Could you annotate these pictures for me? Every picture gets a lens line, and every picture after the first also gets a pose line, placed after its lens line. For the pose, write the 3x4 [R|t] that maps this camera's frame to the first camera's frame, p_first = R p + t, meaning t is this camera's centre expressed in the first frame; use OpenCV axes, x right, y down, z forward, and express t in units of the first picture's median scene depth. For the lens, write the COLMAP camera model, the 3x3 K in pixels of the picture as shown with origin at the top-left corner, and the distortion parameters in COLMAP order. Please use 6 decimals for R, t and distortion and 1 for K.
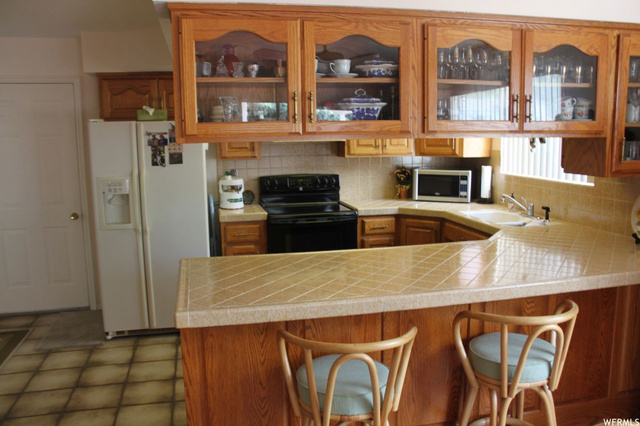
lens RADIAL K [[528.7, 0, 320.0], [0, 528.7, 213.0], [0, 0, 1]] dist [-0.047880, -0.002551]
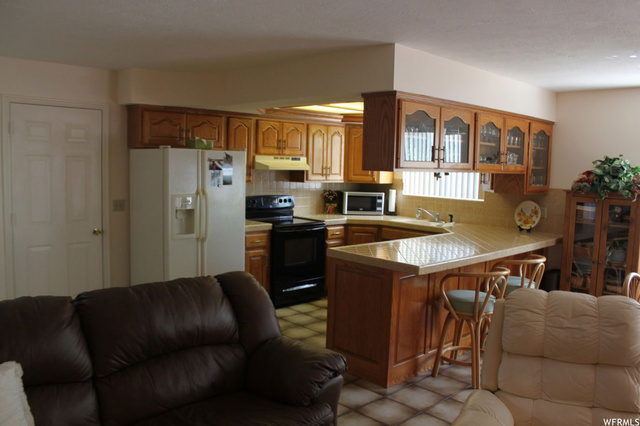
lens RADIAL K [[528.7, 0, 320.0], [0, 528.7, 213.0], [0, 0, 1]] dist [-0.047880, -0.002551]
pose [[0.856506, -0.011598, 0.516007, -0.664432], [0.038948, 0.998349, -0.042208, 0.031963], [-0.514666, 0.056249, 0.855544, -0.167026]]
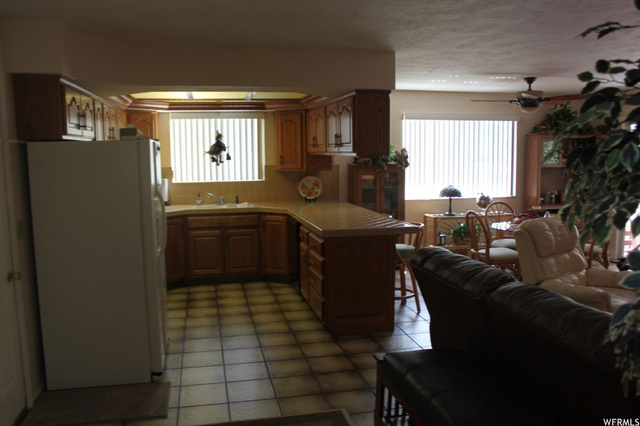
lens RADIAL K [[558.9, 0, 280.8], [0, 558.9, 212.0], [0, 0, 1]] dist [-0.005557, -0.001375]
pose [[0.056620, -0.099151, 0.993460, -1.238351], [0.165064, 0.982293, 0.088629, -0.087634], [-0.984656, 0.158967, 0.071984, 0.637614]]
